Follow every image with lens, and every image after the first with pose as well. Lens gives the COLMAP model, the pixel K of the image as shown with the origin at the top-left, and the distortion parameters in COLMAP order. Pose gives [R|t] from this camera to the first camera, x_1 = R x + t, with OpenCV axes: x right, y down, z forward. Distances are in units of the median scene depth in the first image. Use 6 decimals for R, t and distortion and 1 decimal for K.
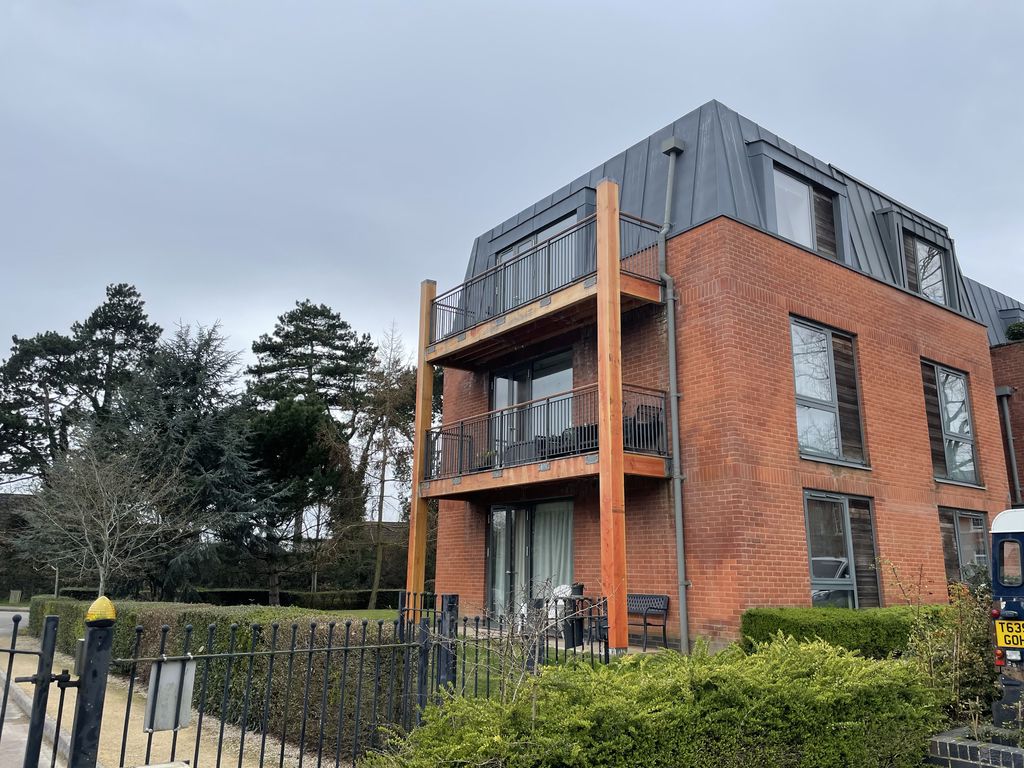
lens RADIAL K [[773.0, 0, 512.0], [0, 773.0, 384.0], [0, 0, 1]] dist [0.065513, 0.000295]
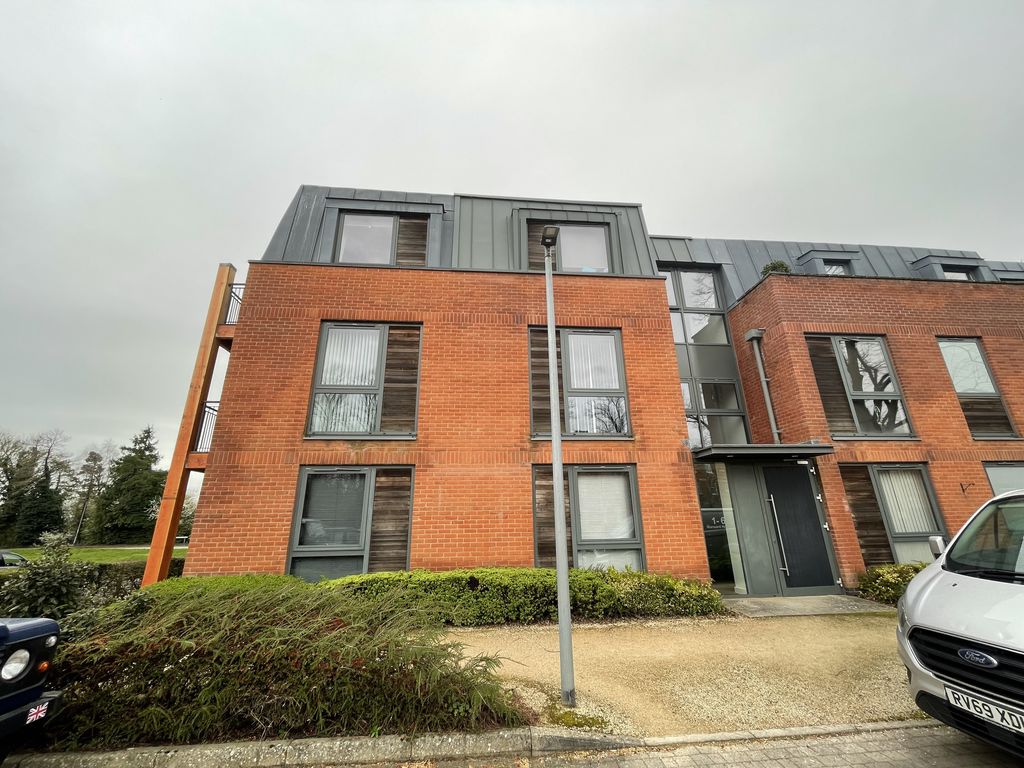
lens RADIAL K [[414.1, 0, 517.4], [0, 414.1, 384.7], [0, 0, 1]] dist [-0.000095, 0.000030]
pose [[0.847259, -0.189499, -0.496228, 0.883701], [0.150123, 0.981539, -0.118509, 0.125256], [0.509524, 0.025913, 0.860066, 0.581362]]
